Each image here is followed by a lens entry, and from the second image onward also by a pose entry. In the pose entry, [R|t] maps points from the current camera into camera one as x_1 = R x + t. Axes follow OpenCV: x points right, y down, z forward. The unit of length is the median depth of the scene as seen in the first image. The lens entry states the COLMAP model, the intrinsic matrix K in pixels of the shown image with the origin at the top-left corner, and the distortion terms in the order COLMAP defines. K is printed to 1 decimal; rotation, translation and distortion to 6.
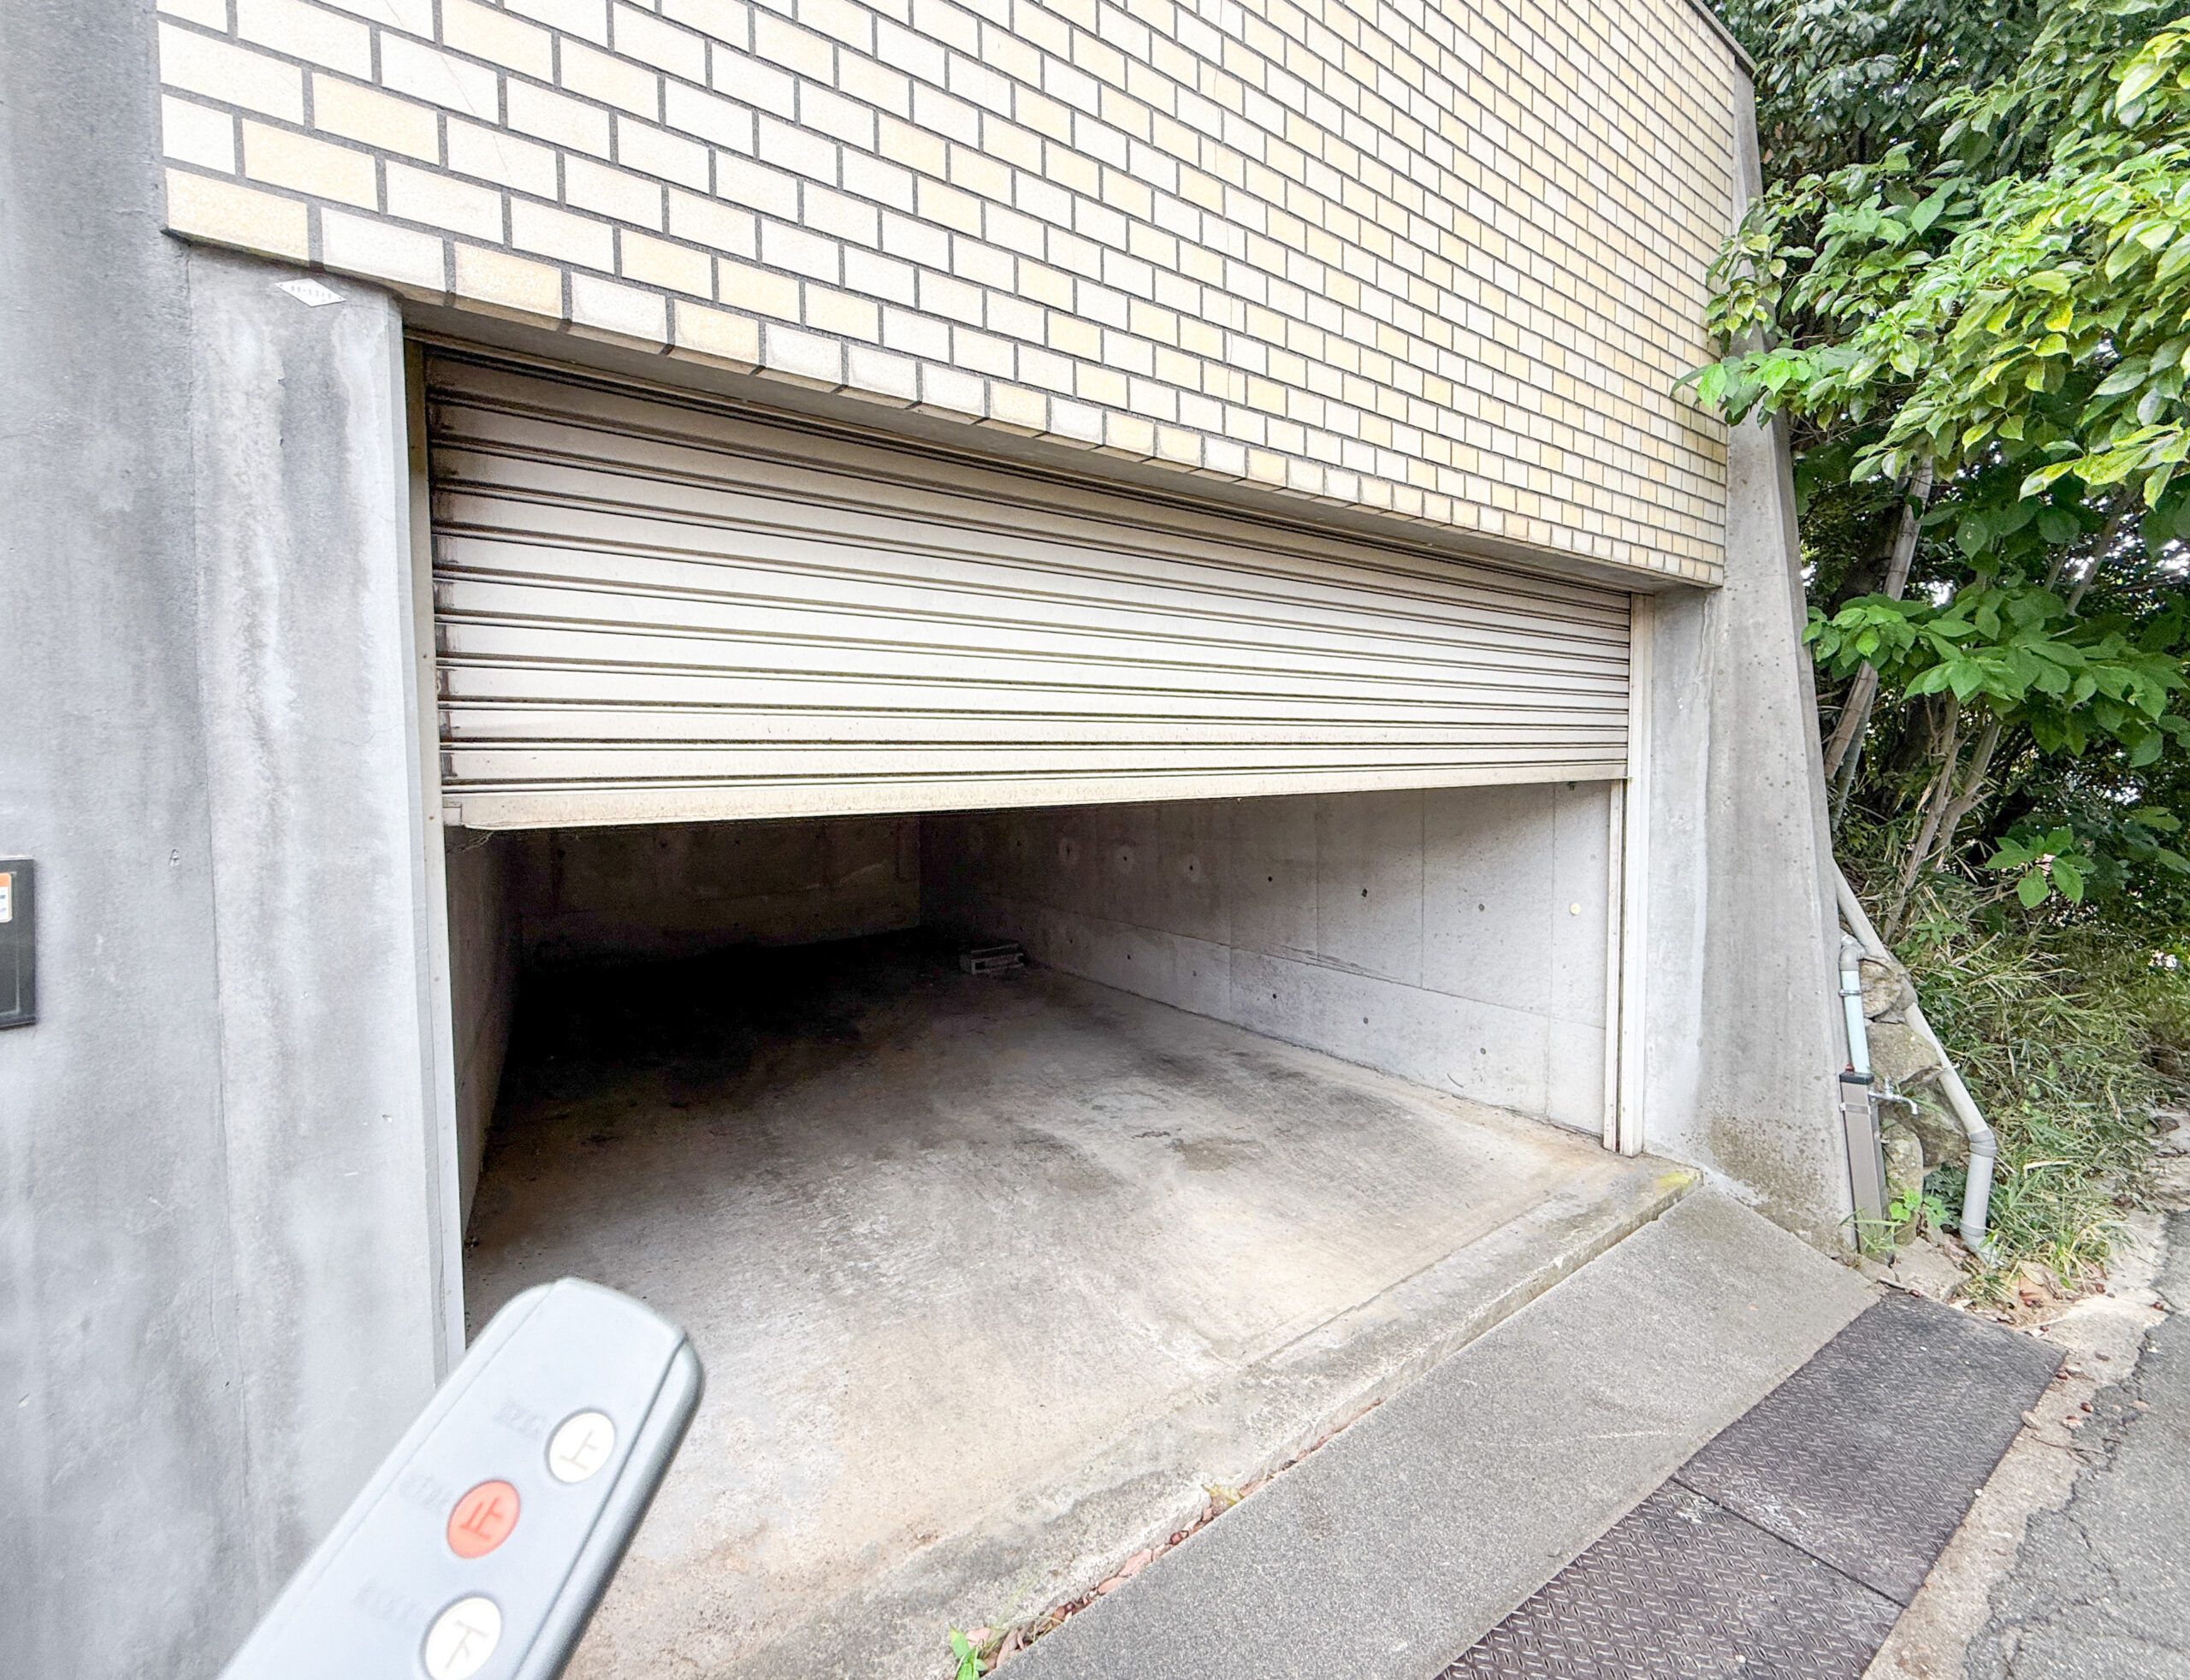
lens RADIAL K [[950.8, 0, 1097.3], [0, 950.8, 792.6], [0, 0, 1]] dist [0.000407, -0.000055]
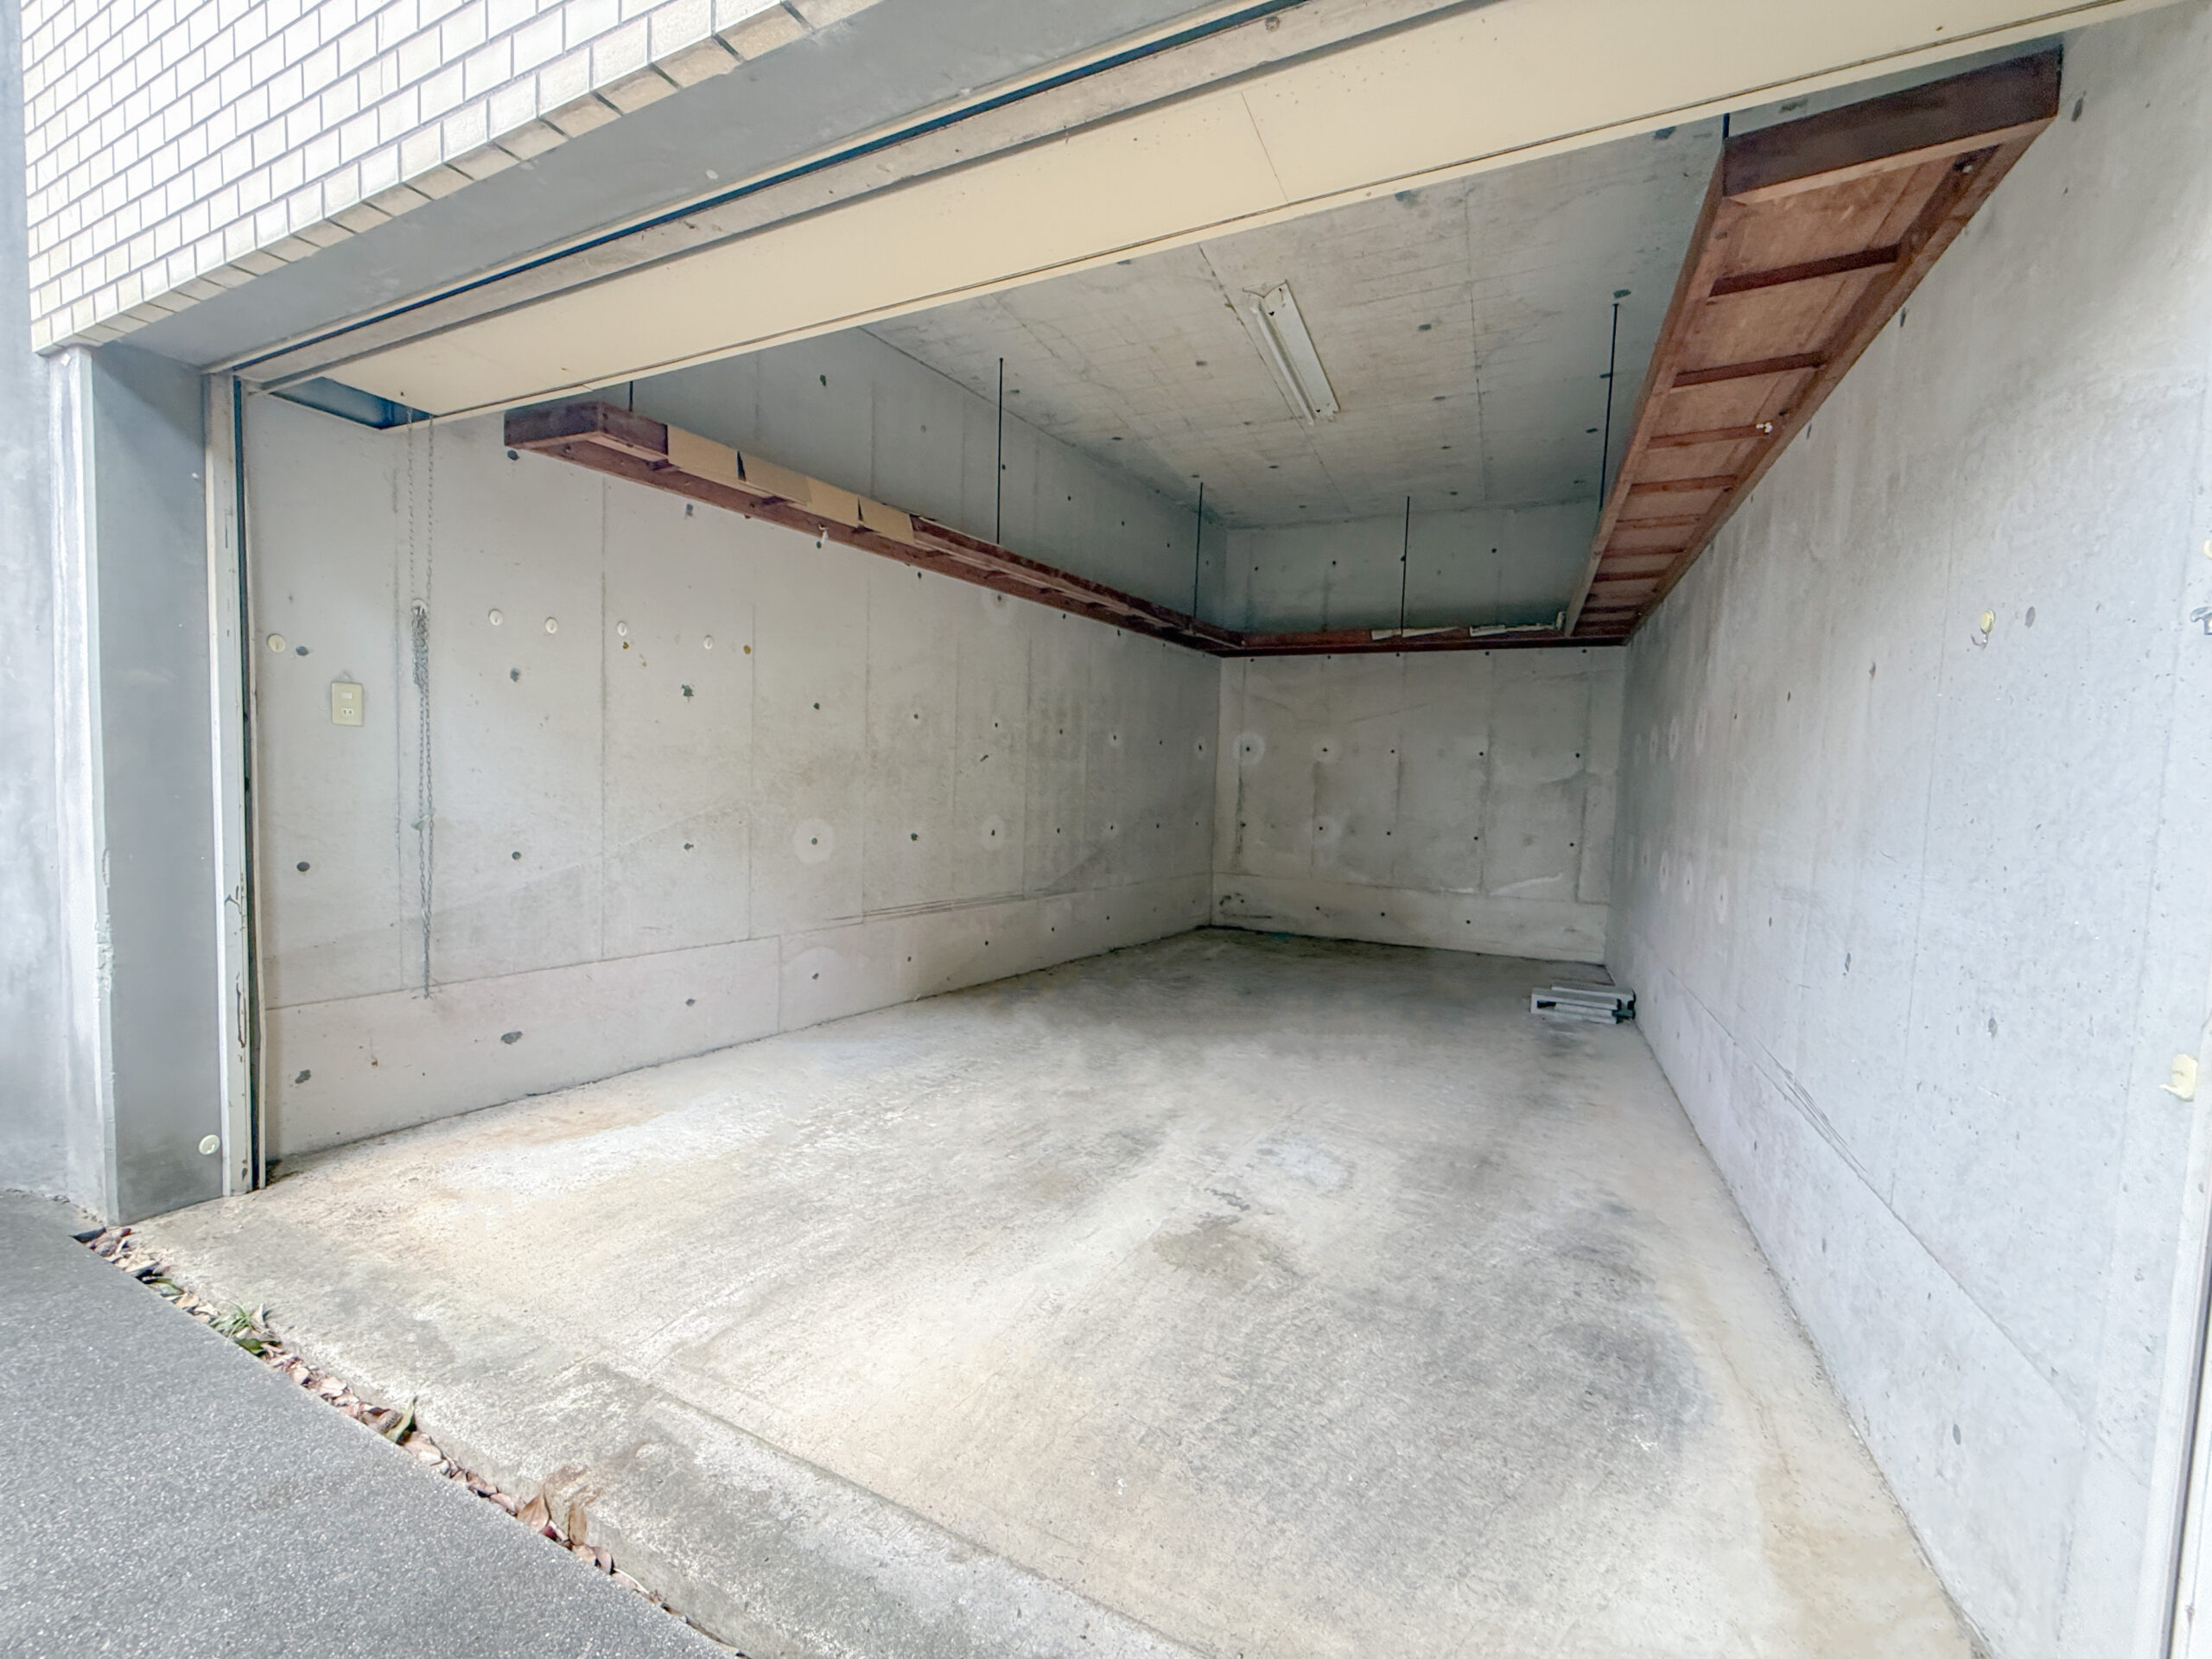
lens RADIAL K [[858.5, 0, 1106.0], [0, 858.5, 829.5], [0, 0, 1]] dist [0.001293, 0.000166]
pose [[0.471691, 0.075959, -0.878486, 0.569320], [-0.080236, 0.995847, 0.043025, 0.068159], [0.878106, 0.050192, 0.475827, 0.618309]]
